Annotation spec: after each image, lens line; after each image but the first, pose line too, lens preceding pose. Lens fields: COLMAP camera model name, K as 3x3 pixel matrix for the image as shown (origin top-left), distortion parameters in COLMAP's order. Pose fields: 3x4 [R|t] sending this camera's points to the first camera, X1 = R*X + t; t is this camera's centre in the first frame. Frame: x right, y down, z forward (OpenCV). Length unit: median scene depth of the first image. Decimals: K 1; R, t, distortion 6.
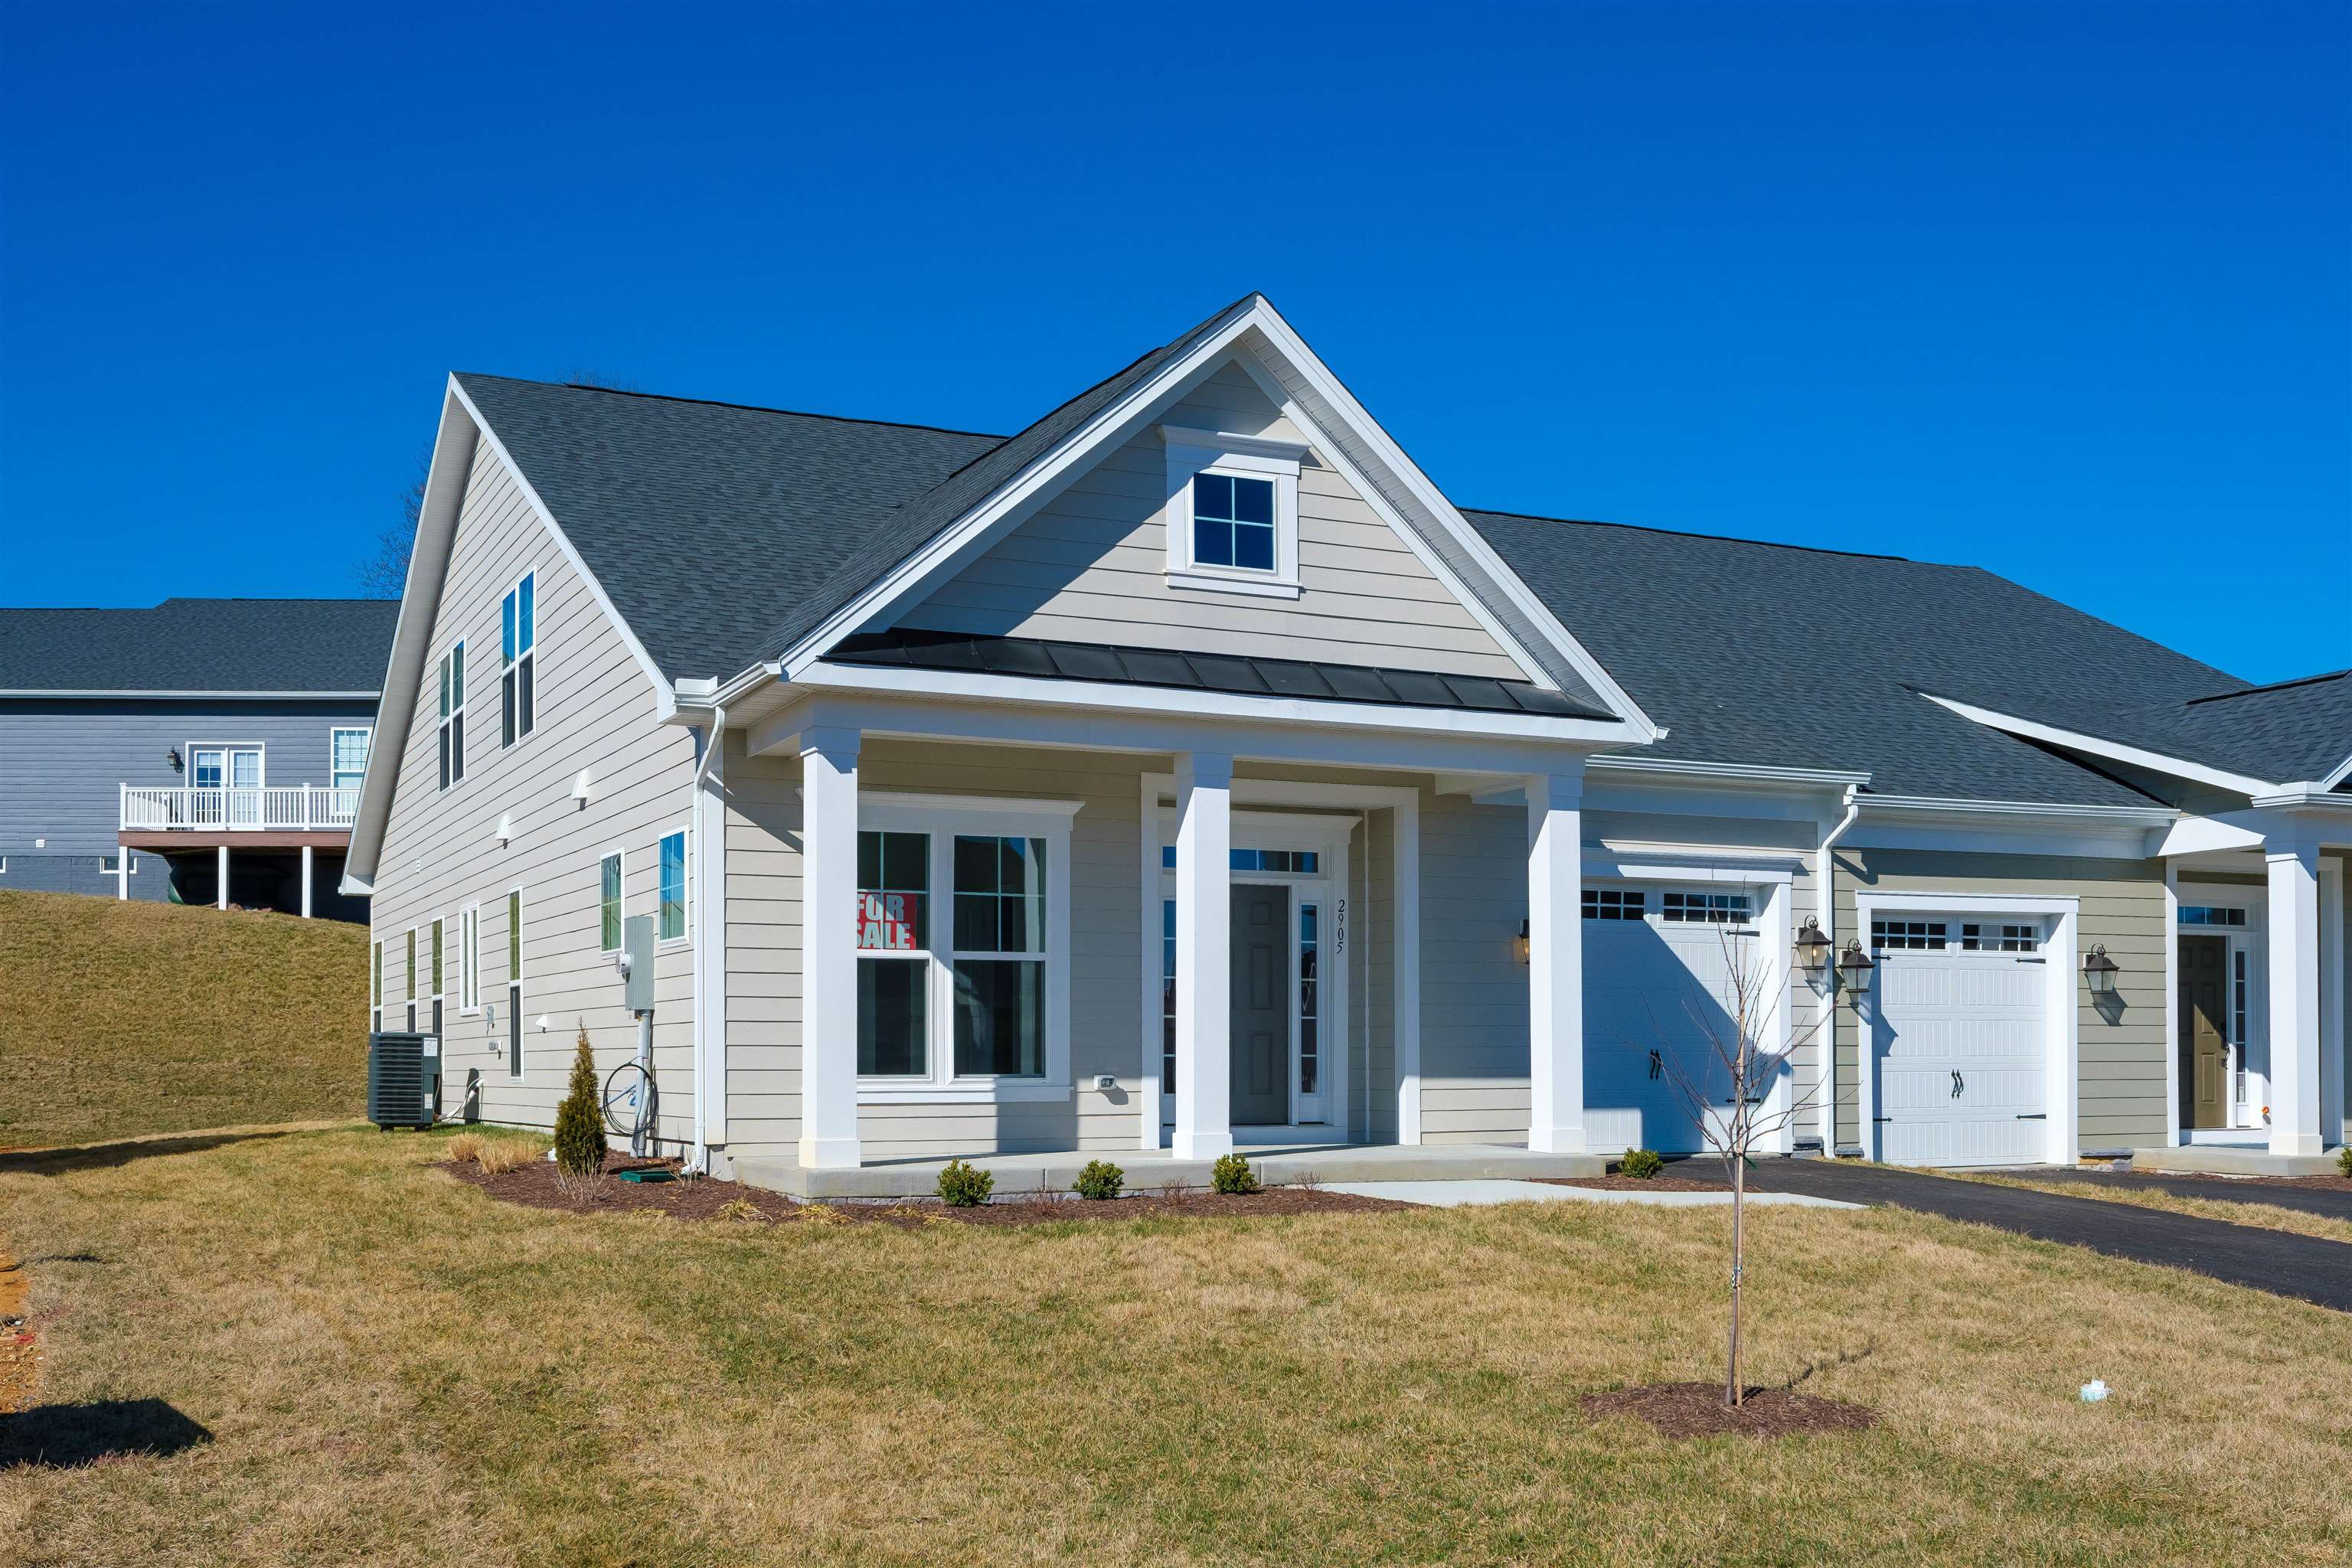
lens RADIAL K [[2420.8, 0, 1176.0], [0, 2420.8, 784.0], [0, 0, 1]] dist [0.003268, 0.002514]
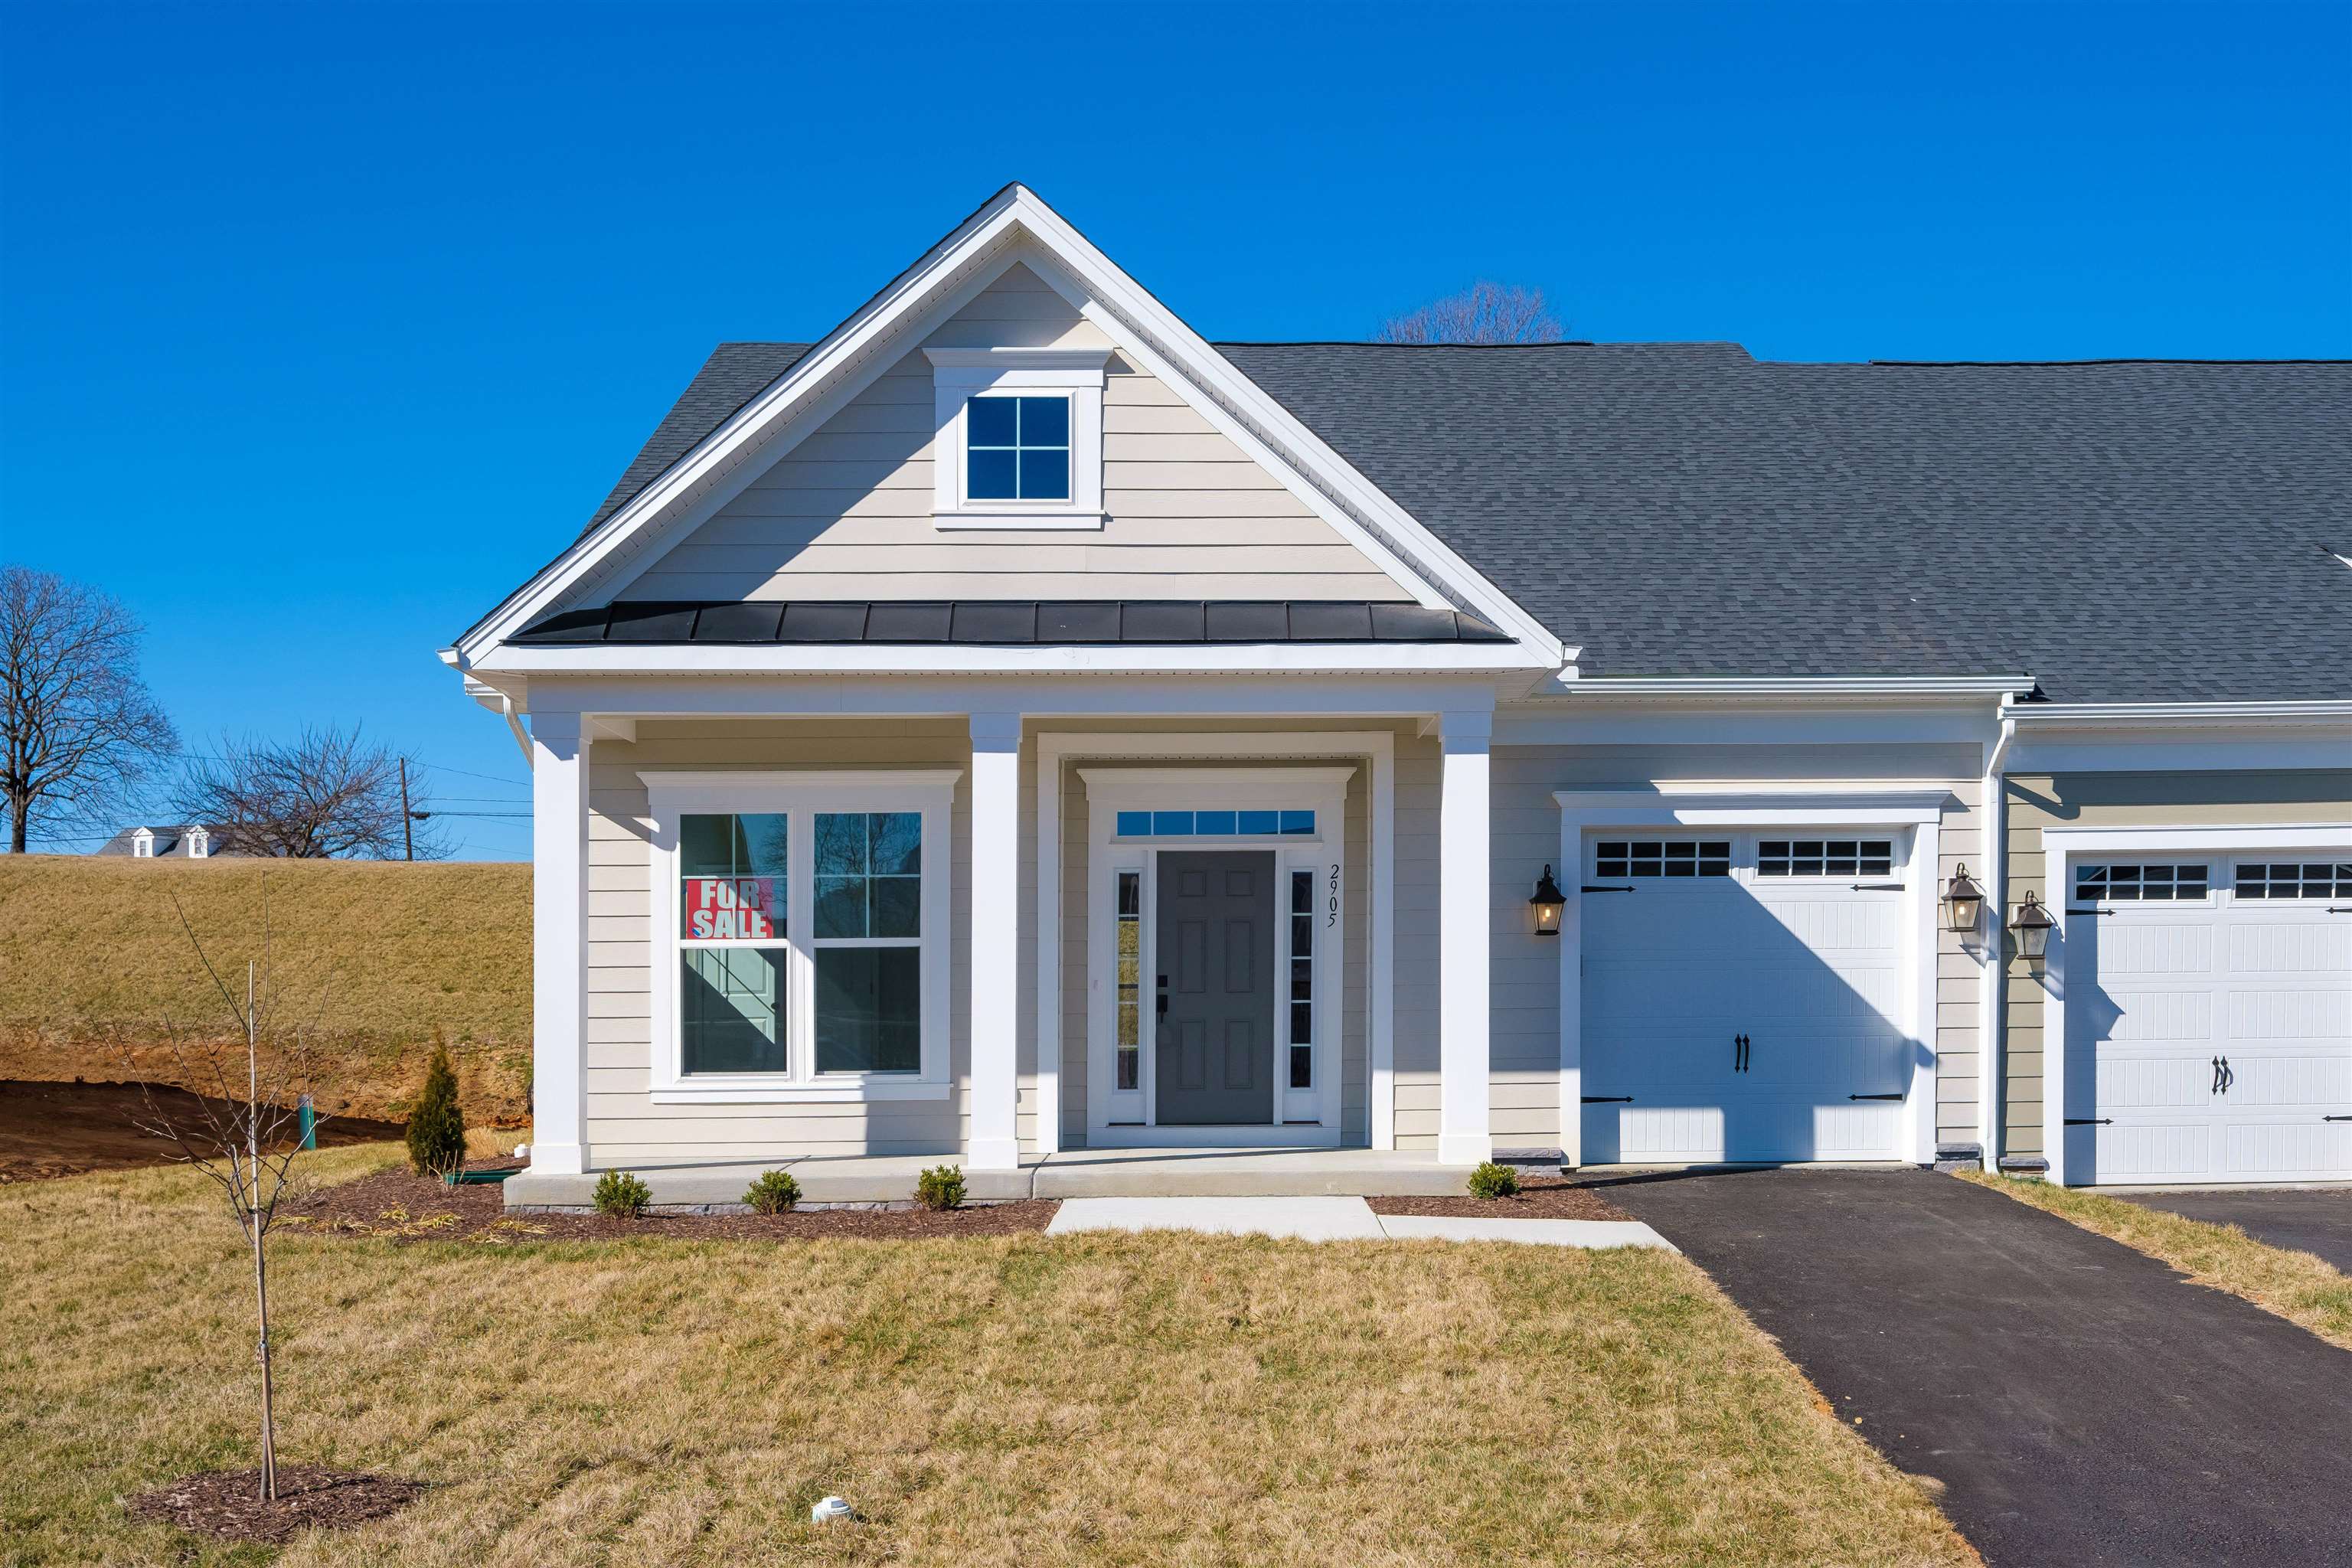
lens RADIAL K [[2650.1, 0, 1176.0], [0, 2650.1, 834.0], [0, 0, 1]] dist [0.016916, -0.002220]
pose [[0.910555, -0.036759, -0.411751, 0.442748], [0.055219, 0.997928, 0.033023, 0.002927], [0.409684, -0.052806, 0.910698, 0.130144]]
